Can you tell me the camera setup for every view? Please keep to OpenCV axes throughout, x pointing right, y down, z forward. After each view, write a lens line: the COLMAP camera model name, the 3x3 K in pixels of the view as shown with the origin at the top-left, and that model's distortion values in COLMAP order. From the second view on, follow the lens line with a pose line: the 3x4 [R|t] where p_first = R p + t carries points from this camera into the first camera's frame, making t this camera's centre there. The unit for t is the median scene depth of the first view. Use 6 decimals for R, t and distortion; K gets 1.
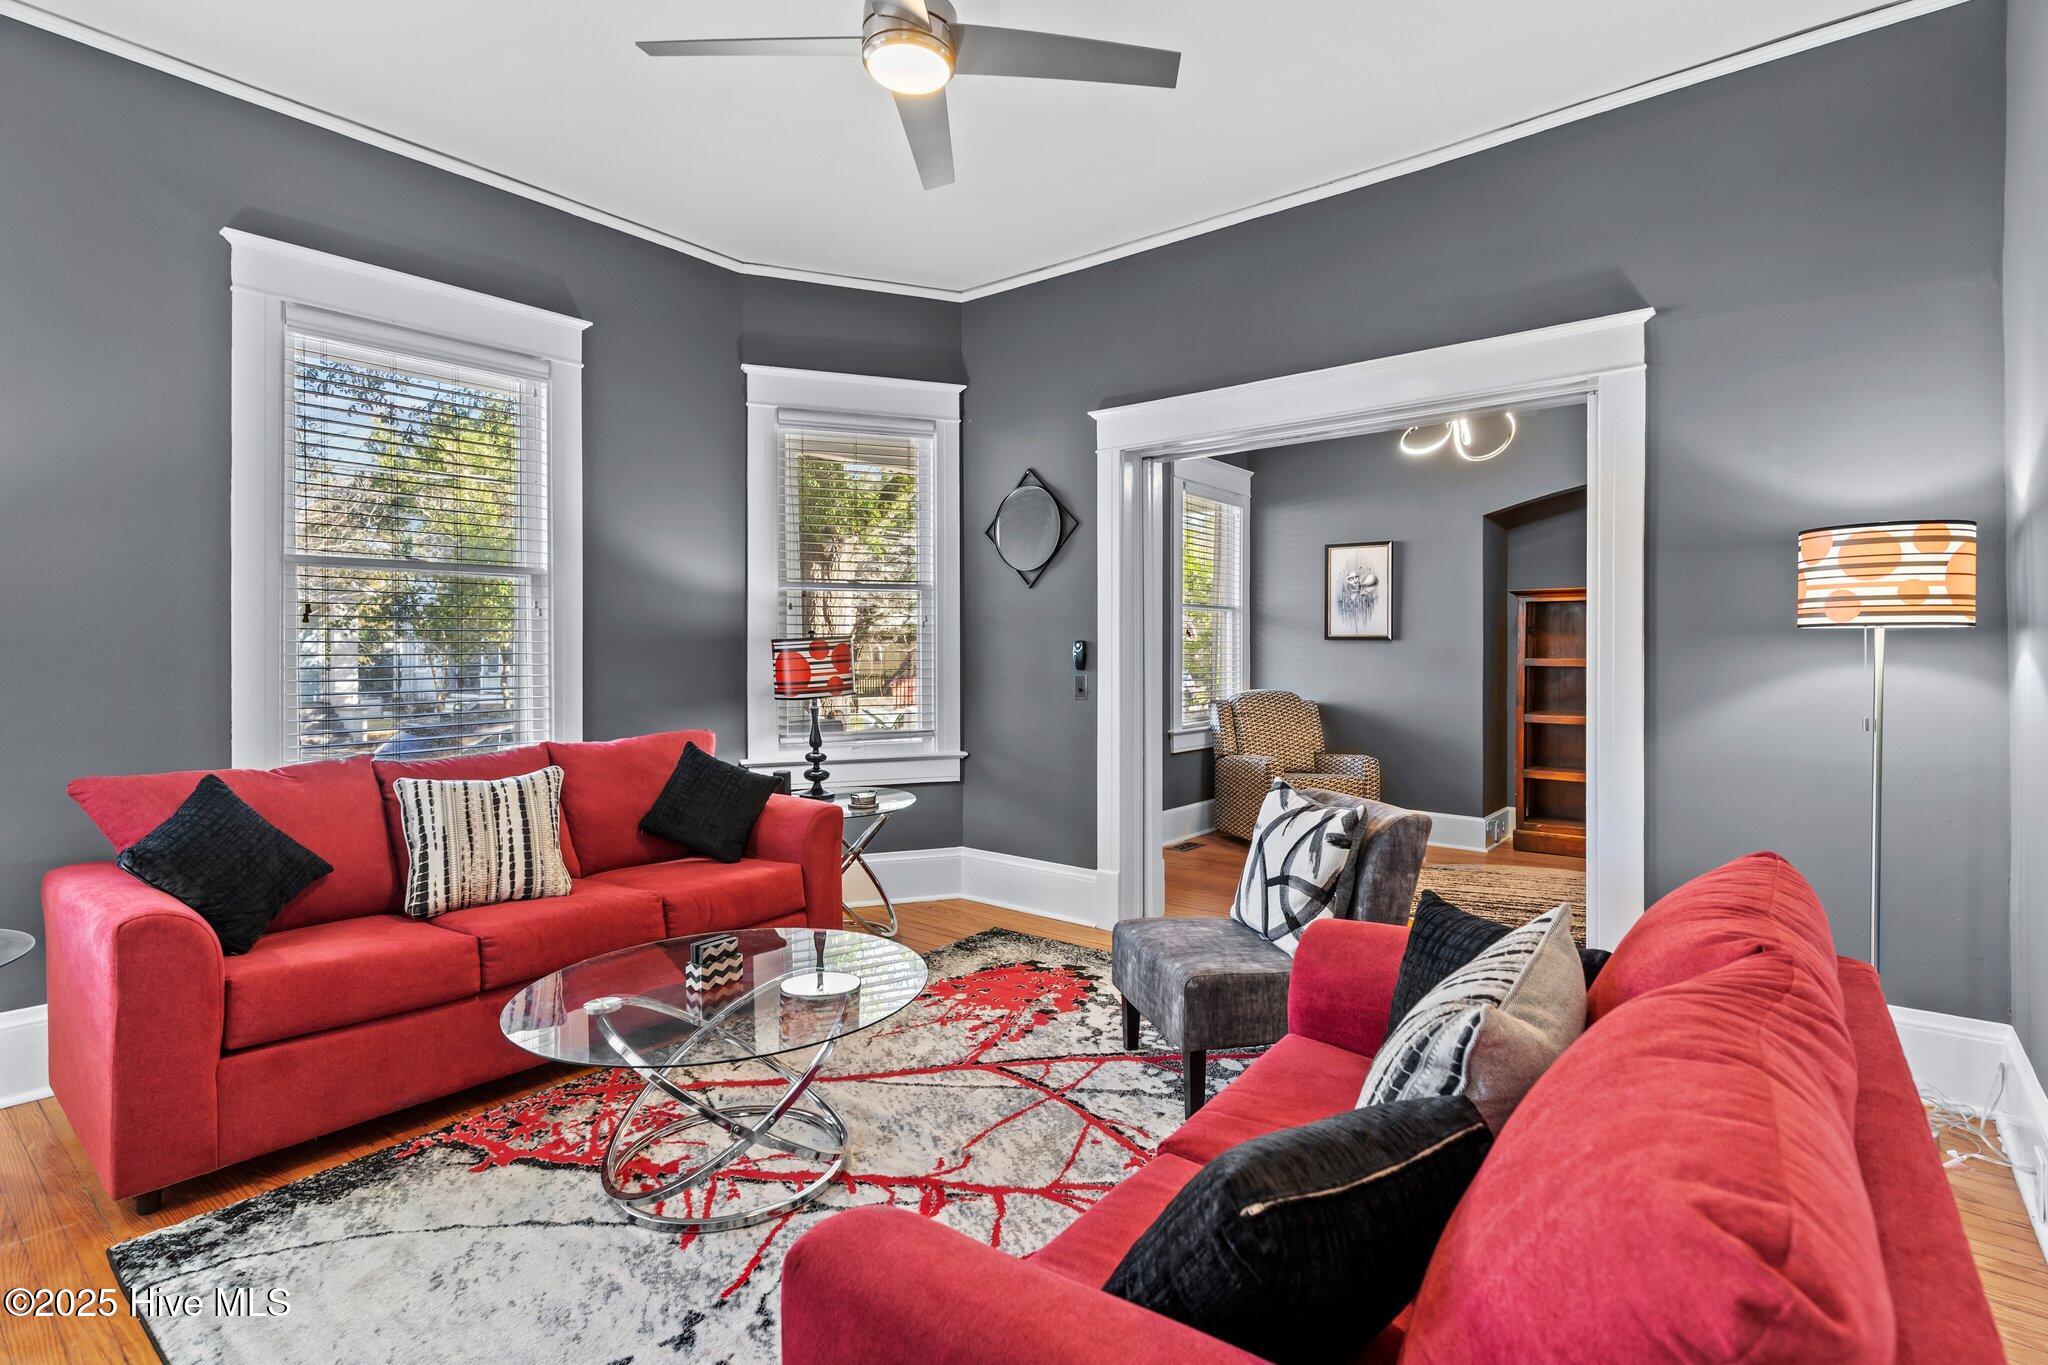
lens RADIAL K [[1003.2, 0, 1019.8], [0, 1003.2, 660.4], [0, 0, 1]] dist [0.004146, -0.000193]
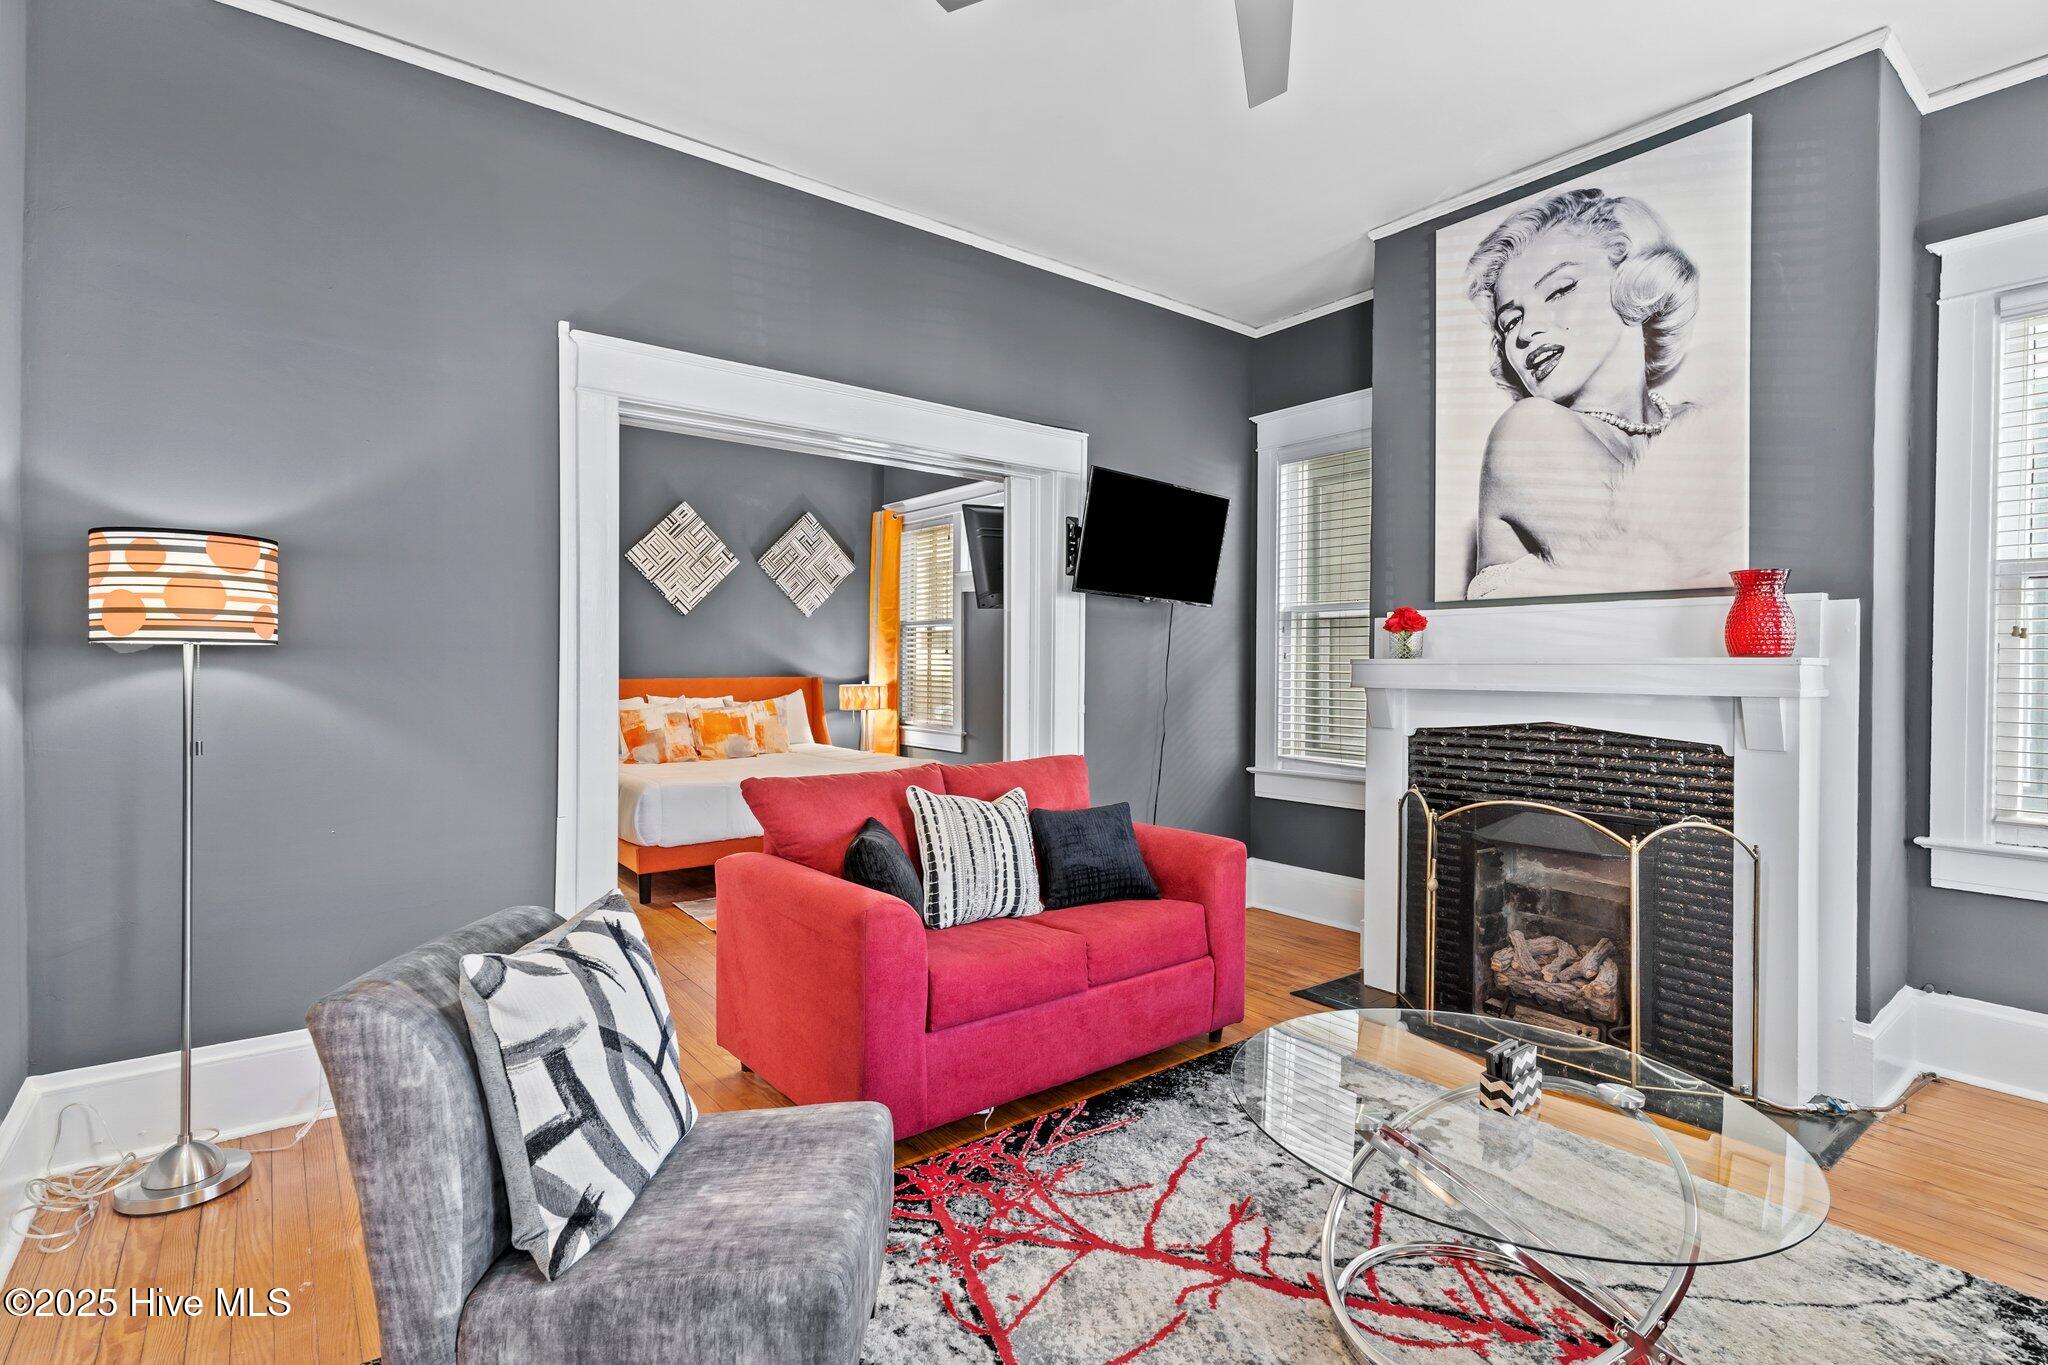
lens RADIAL K [[980.6, 0, 1021.5], [0, 980.6, 671.6], [0, 0, 1]] dist [0.004492, -0.000955]
pose [[-0.970497, -0.005492, 0.241049, -0.094911], [-0.001195, 0.999838, 0.017972, -0.020267], [-0.241109, 0.017154, -0.970346, 1.454827]]
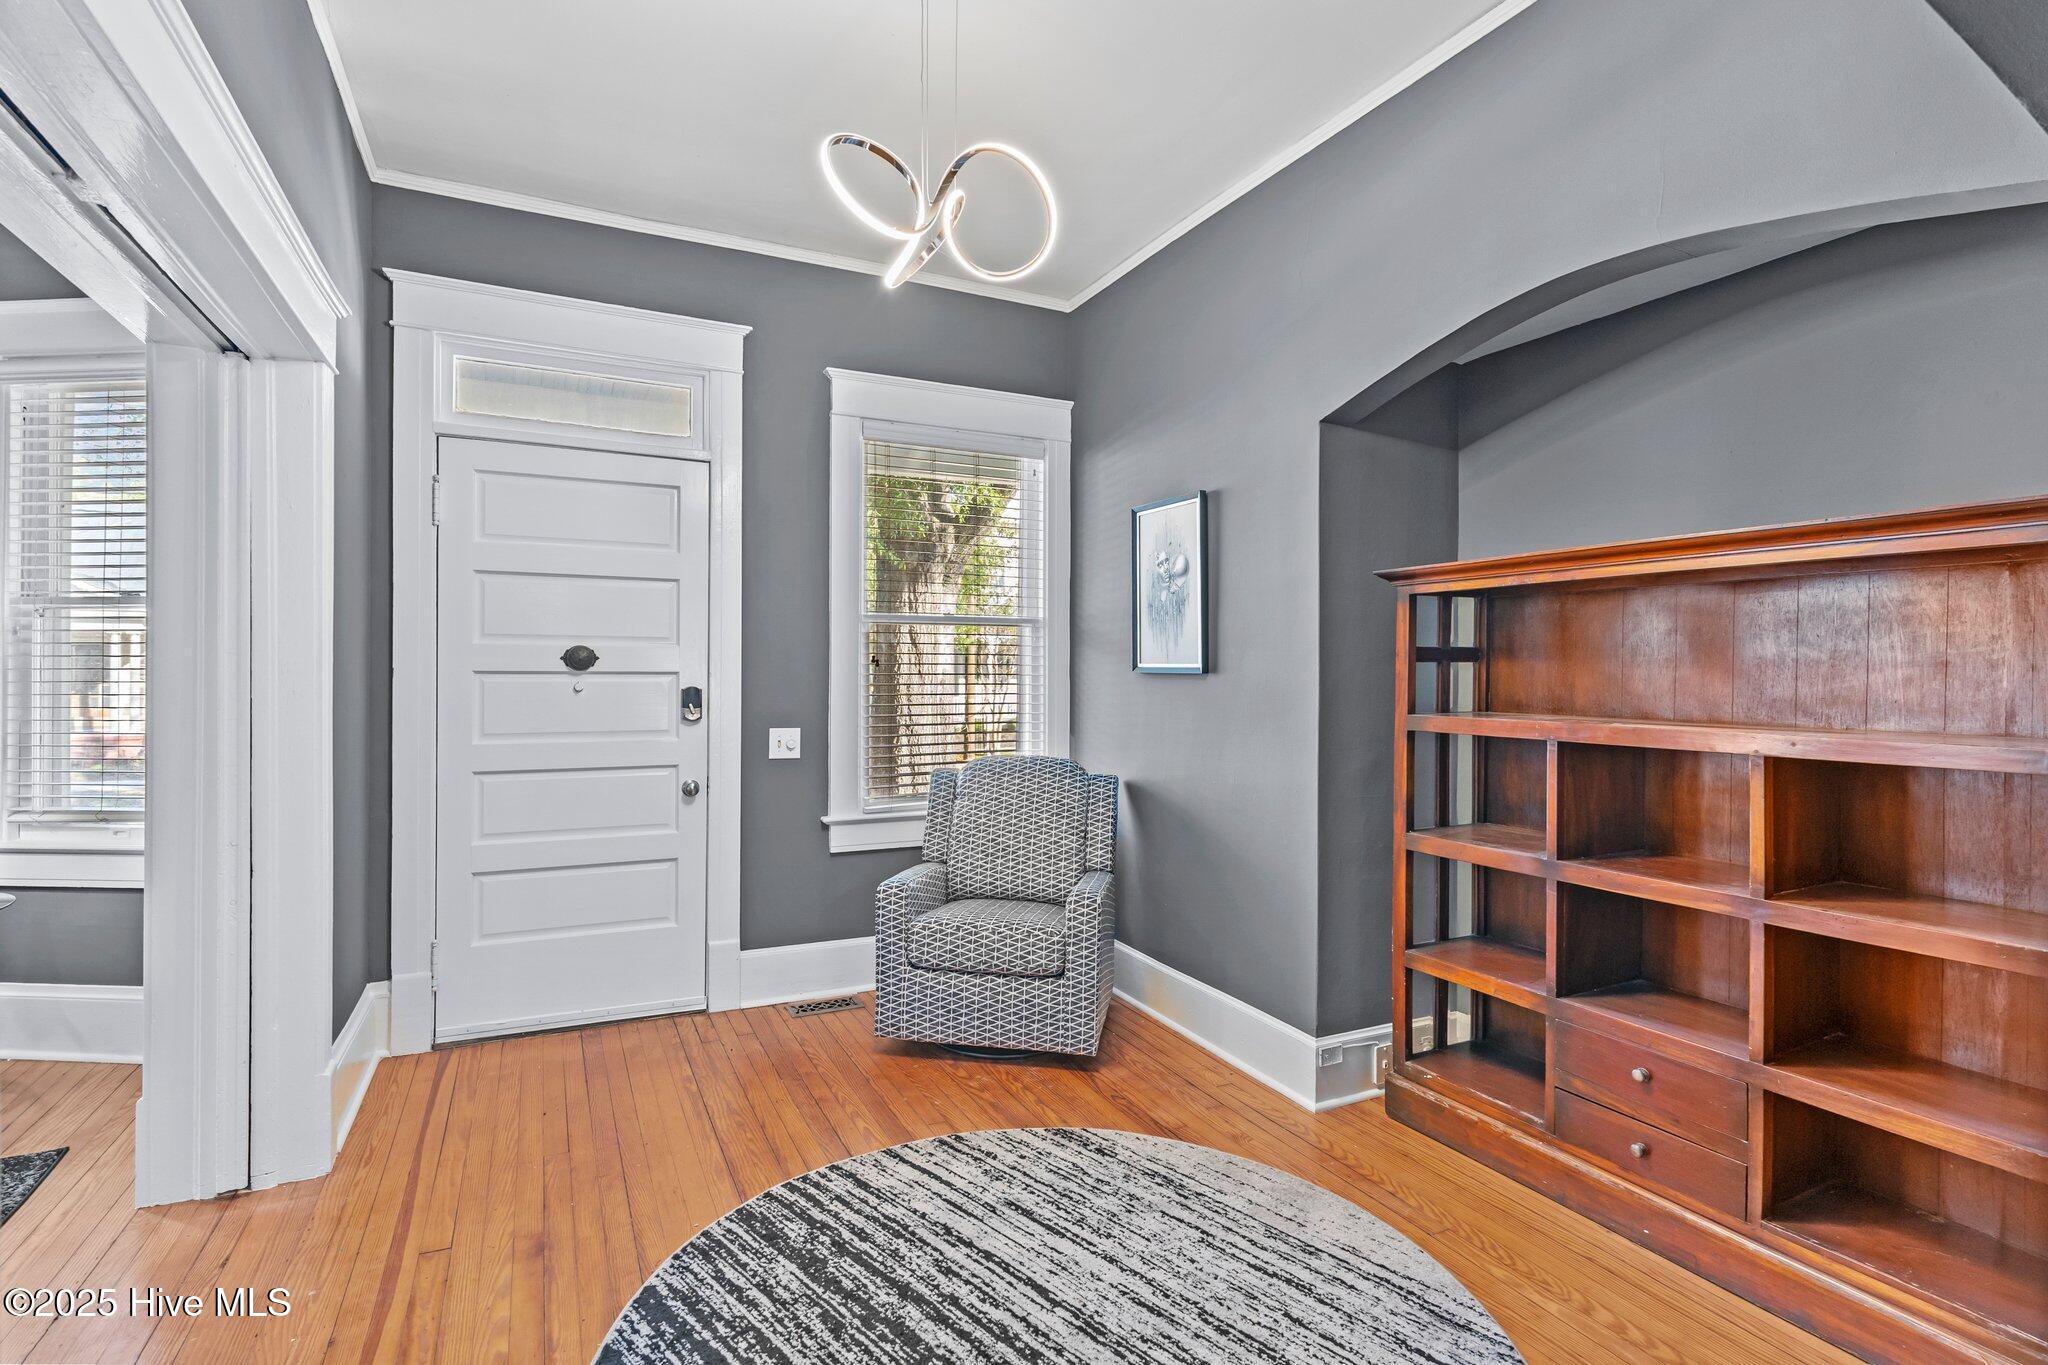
lens RADIAL K [[979.6, 0, 1018.4], [0, 979.6, 680.9], [0, 0, 1]] dist [0.001531, -0.001064]
pose [[0.902153, 0.007885, -0.431344, 1.120306], [-0.009593, 0.999952, -0.001784, -0.032396], [0.431309, 0.005747, 0.902186, 1.064599]]
